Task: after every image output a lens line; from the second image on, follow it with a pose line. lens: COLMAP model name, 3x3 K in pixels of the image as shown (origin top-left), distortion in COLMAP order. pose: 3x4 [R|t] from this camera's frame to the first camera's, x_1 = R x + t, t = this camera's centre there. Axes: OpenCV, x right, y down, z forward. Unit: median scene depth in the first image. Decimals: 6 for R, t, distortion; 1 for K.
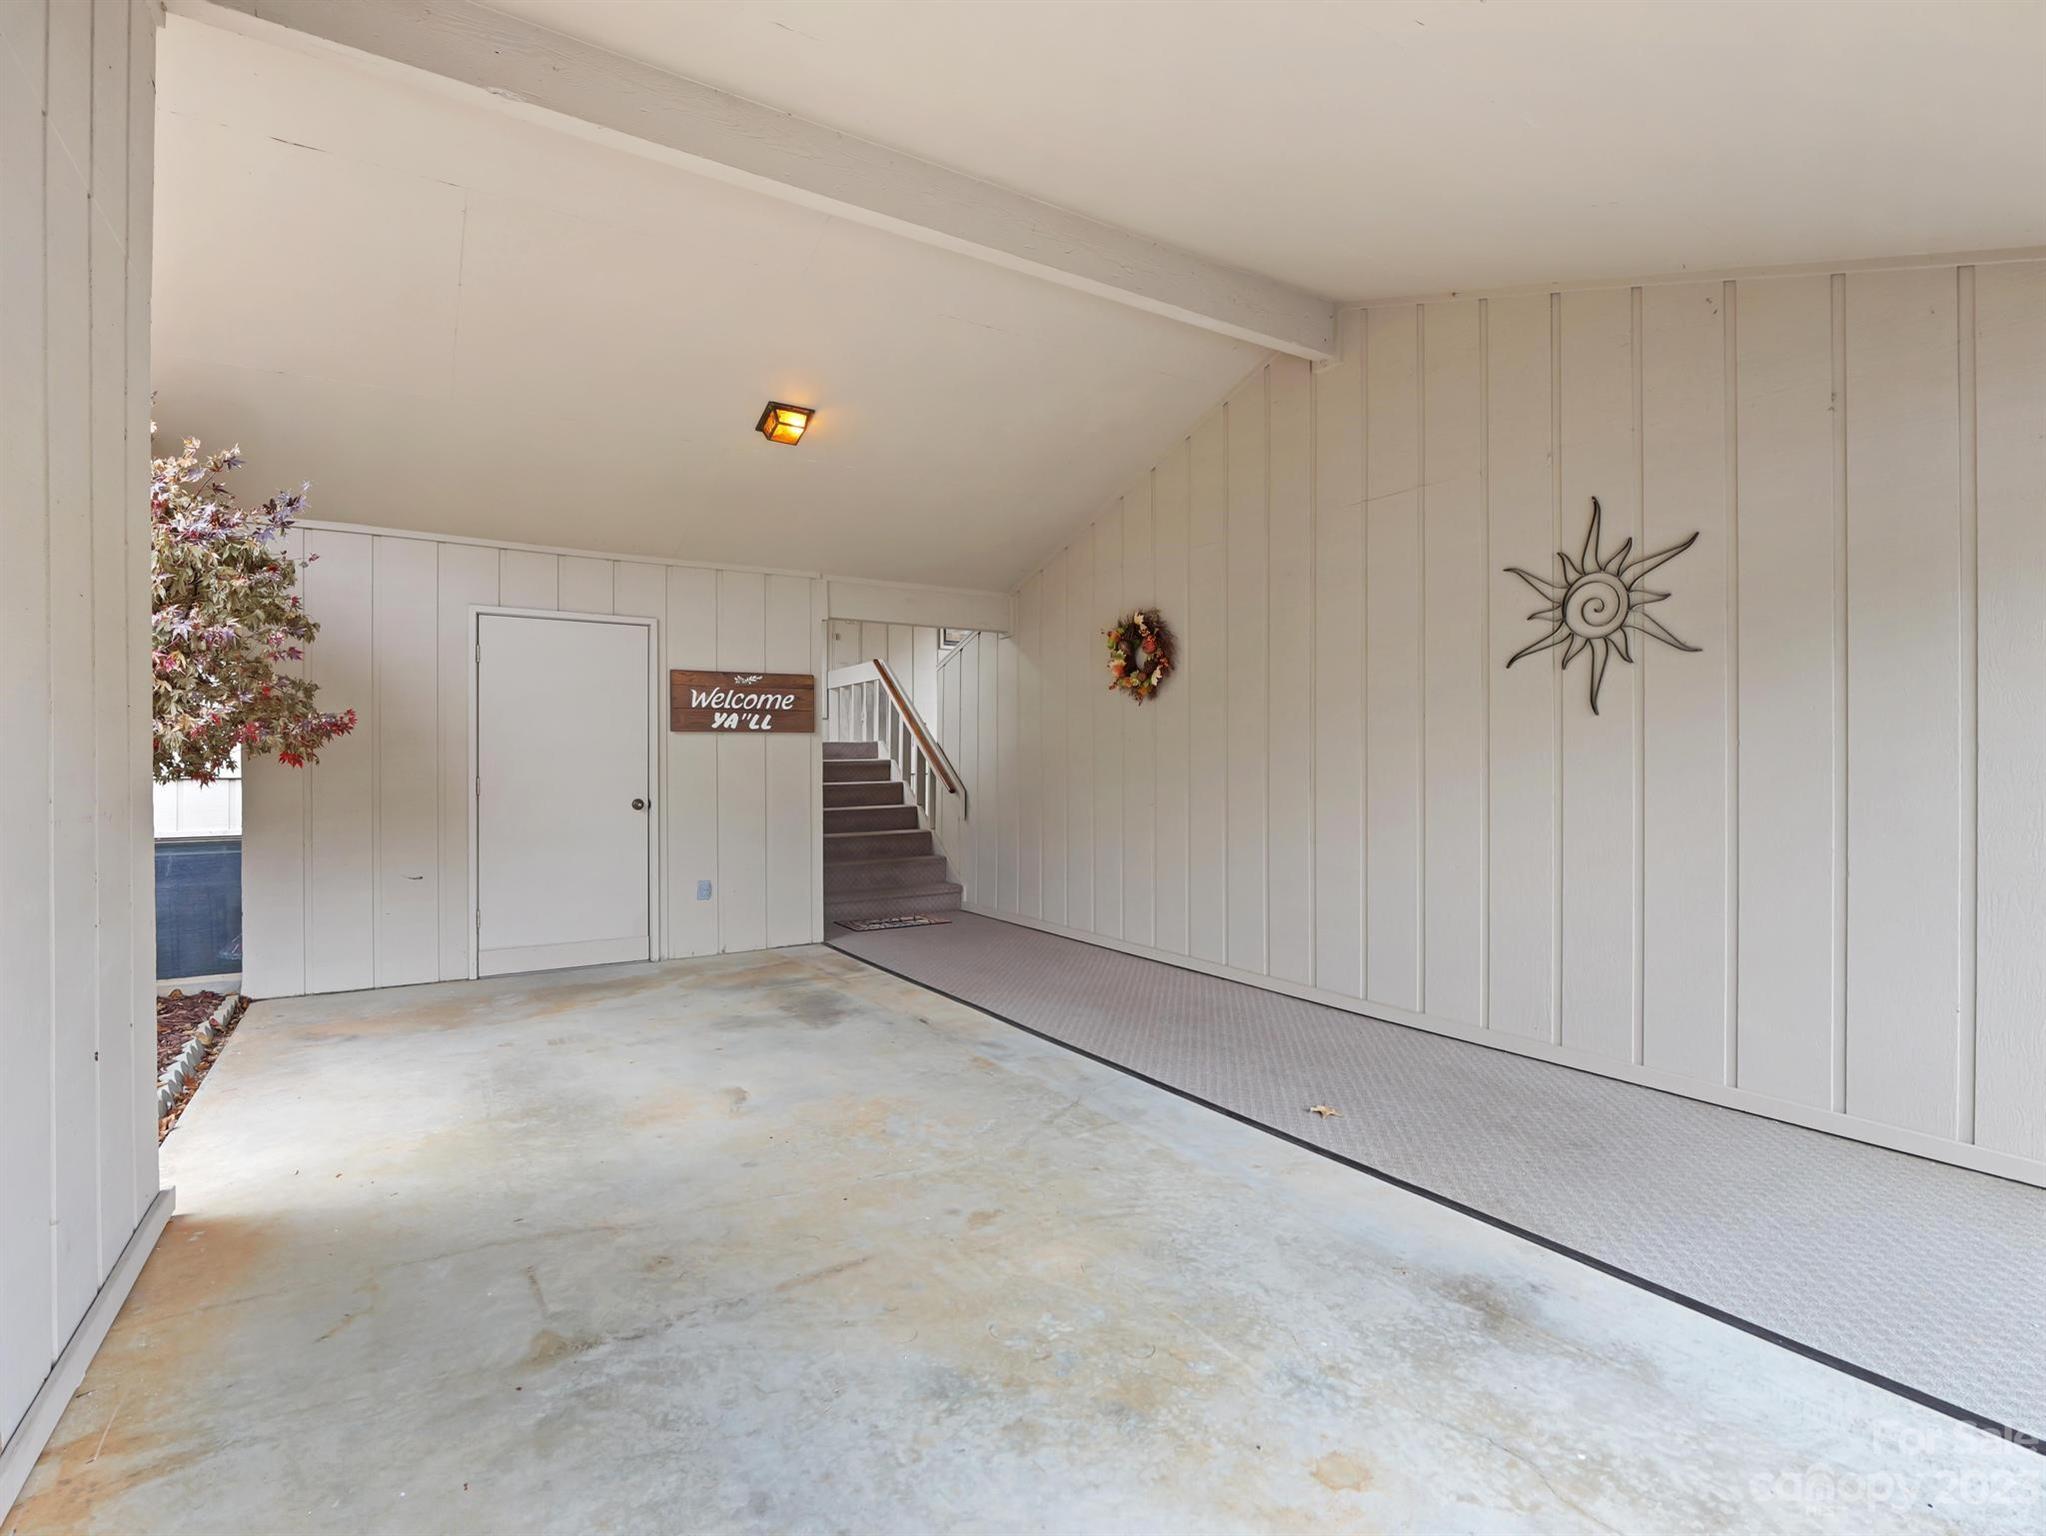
lens RADIAL K [[1001.2, 0, 1023.0], [0, 1001.2, 768.0], [0, 0, 1]] dist [-0.012042, -0.000403]
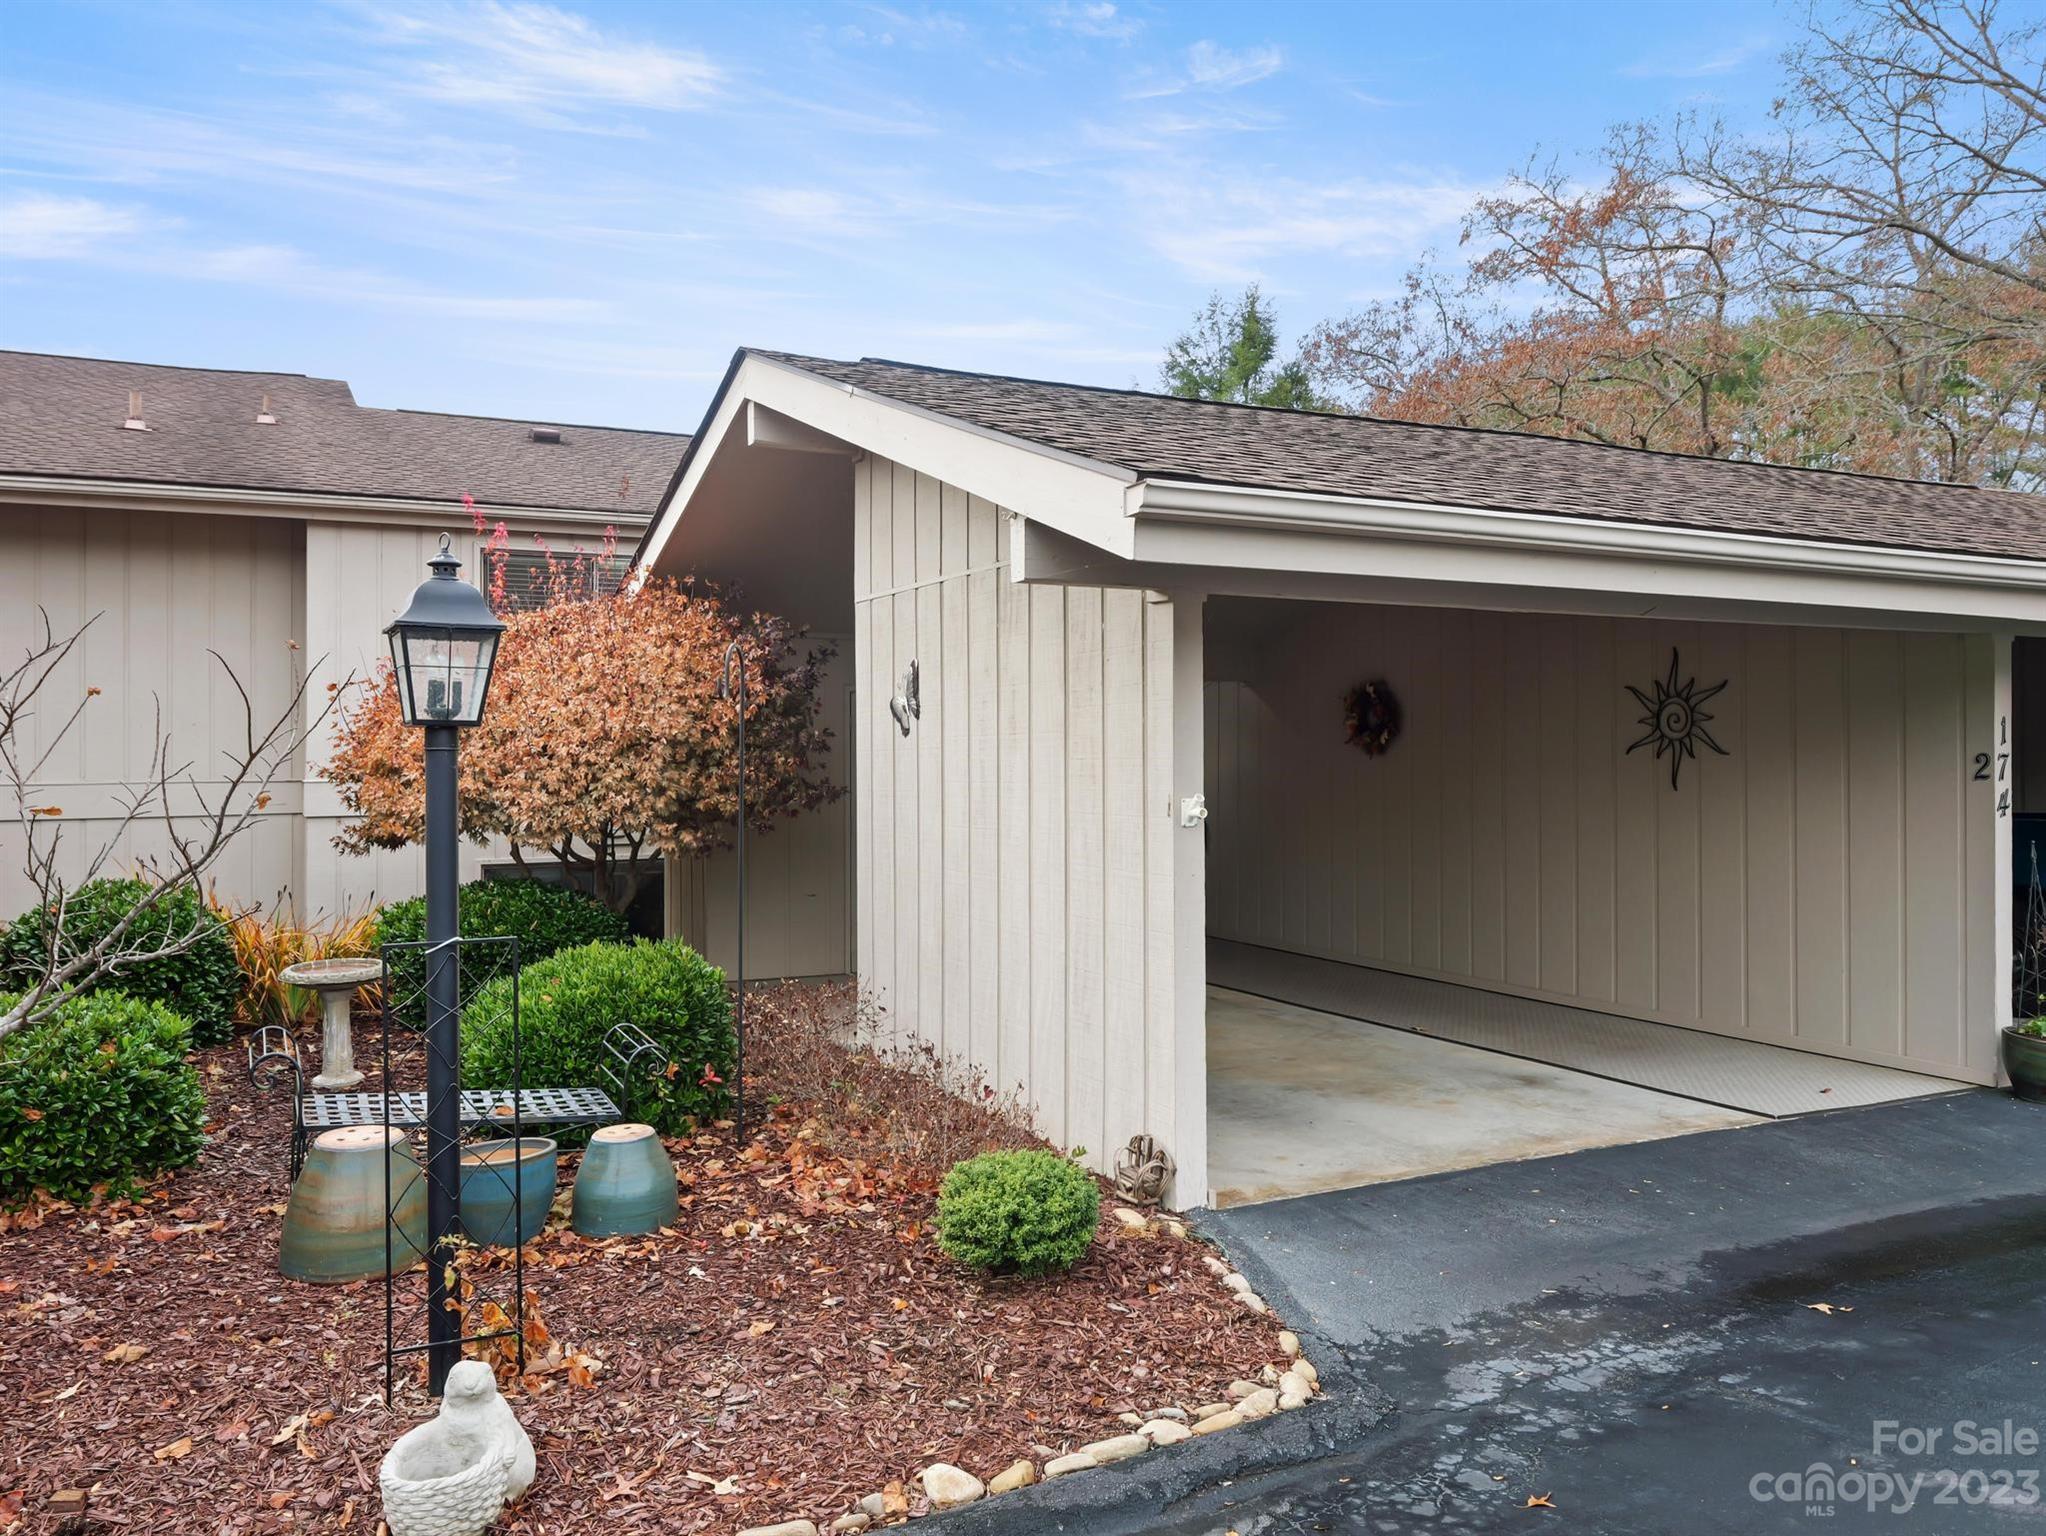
lens RADIAL K [[1569.2, 0, 1023.0], [0, 1569.2, 768.0], [0, 0, 1]] dist [0.001099, -0.006090]
pose [[0.994766, -0.000316, -0.102180, -0.107348], [0.000771, 0.999990, 0.004411, -0.061887], [0.102177, -0.004466, 0.994756, -0.929497]]
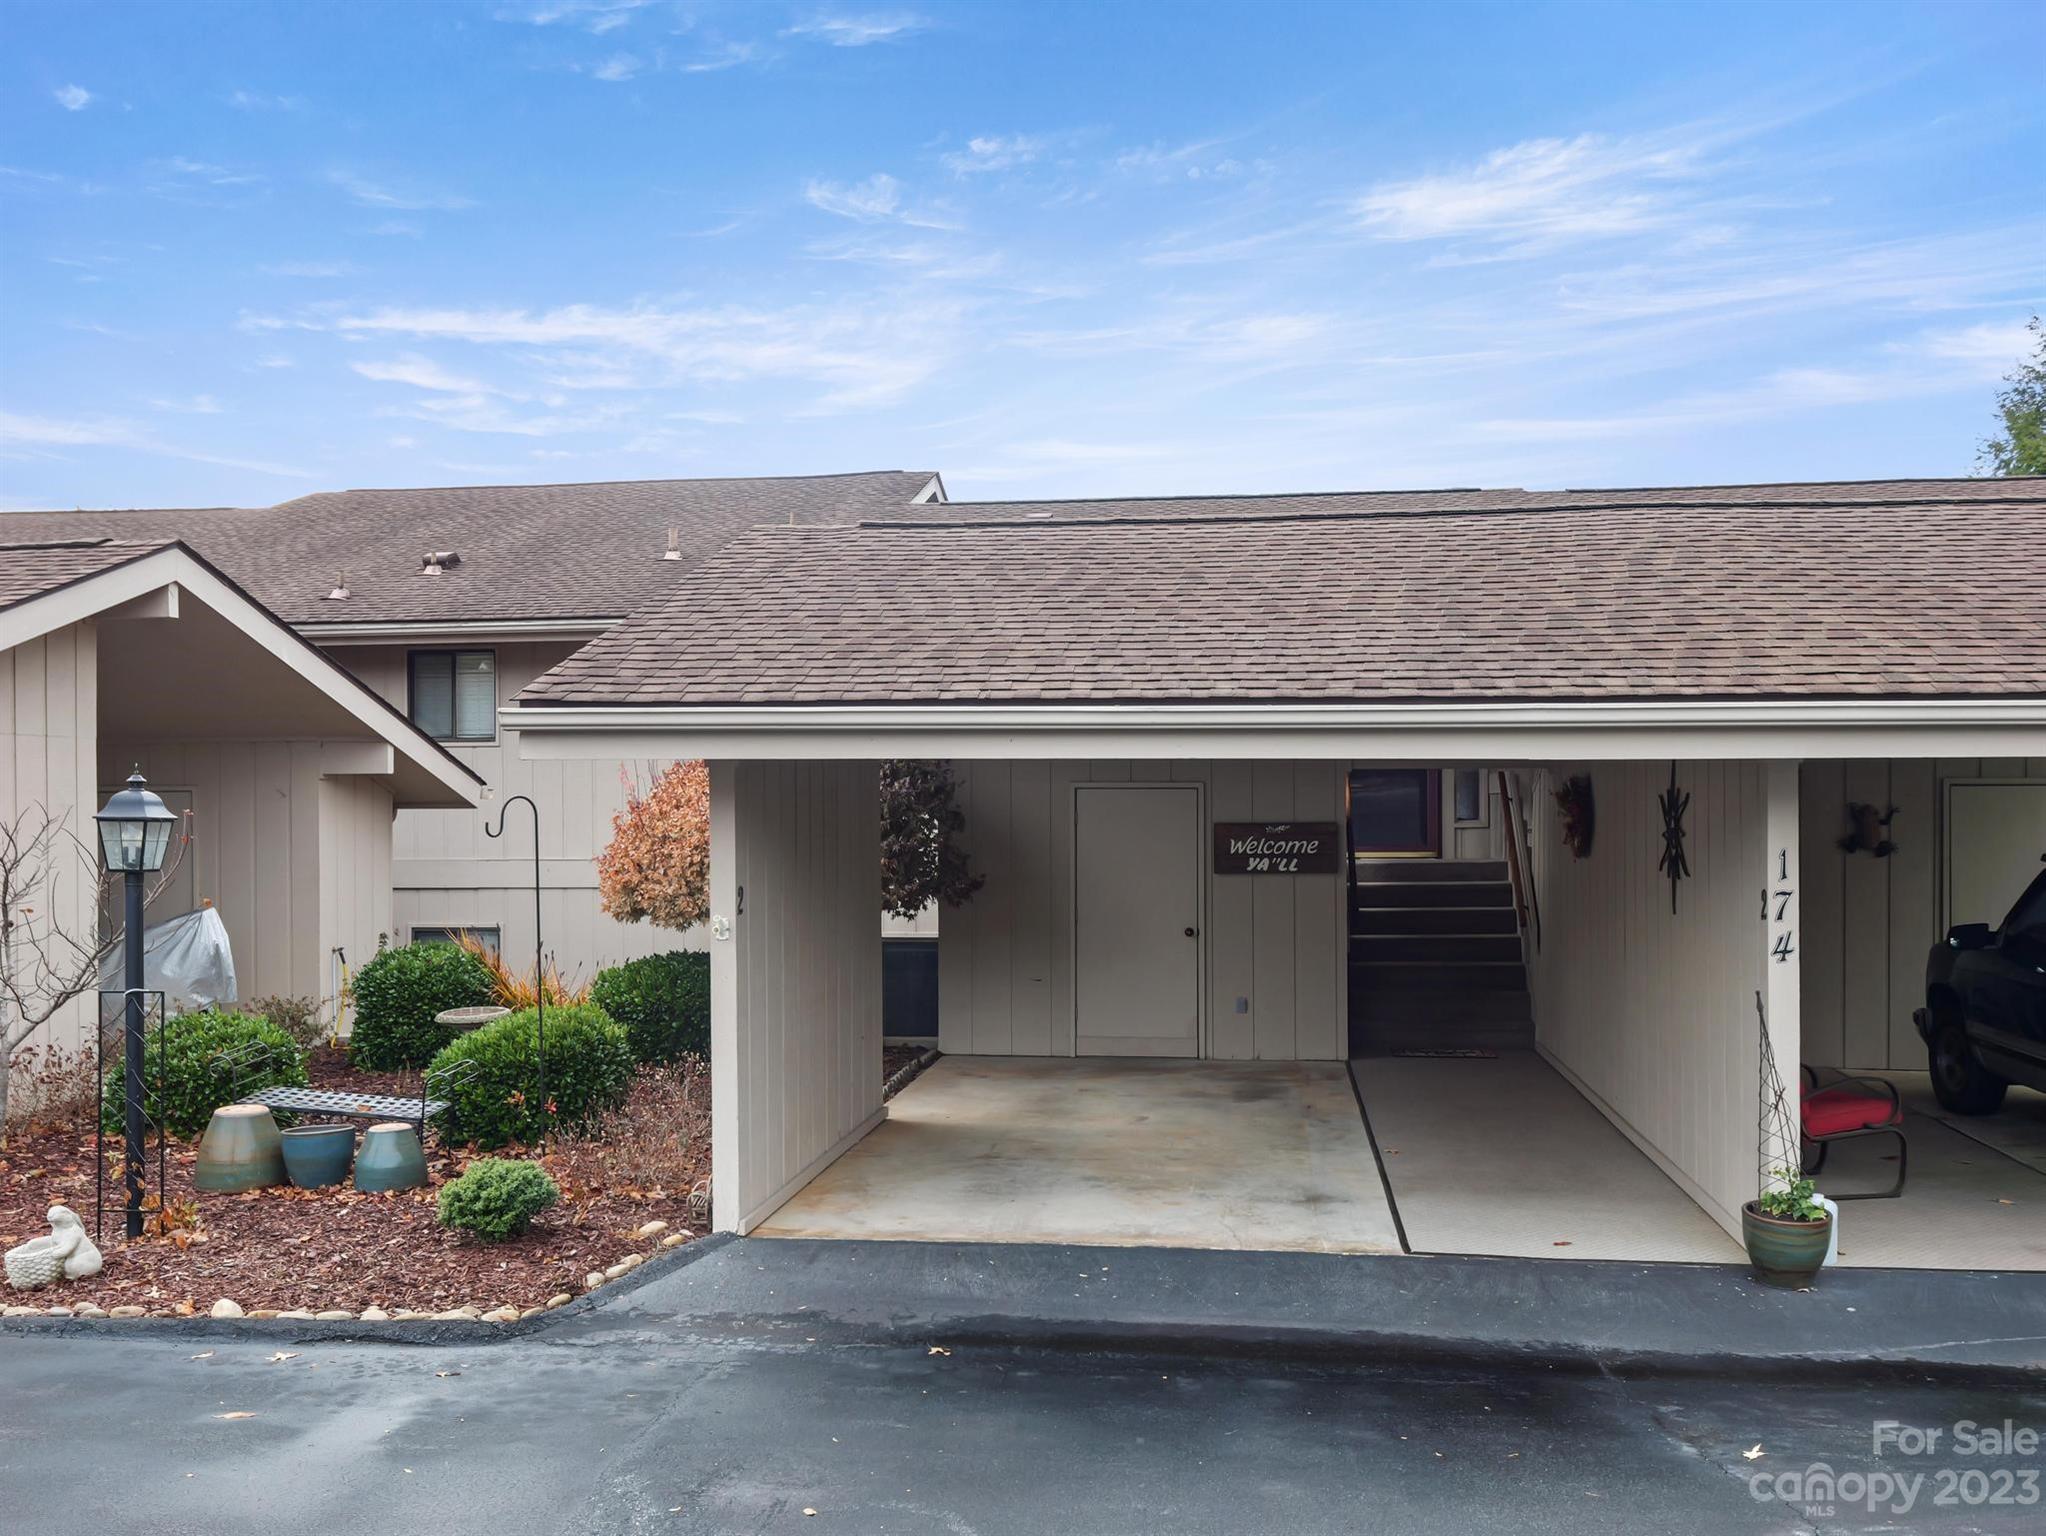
lens RADIAL K [[1962.6, 0, 1023.0], [0, 1962.6, 768.0], [0, 0, 1]] dist [0.016830, -0.006006]
pose [[0.768931, -0.007242, -0.639291, 1.026136], [-0.002334, 0.999897, -0.014135, -0.133824], [0.639328, 0.012361, 0.768835, -1.022380]]
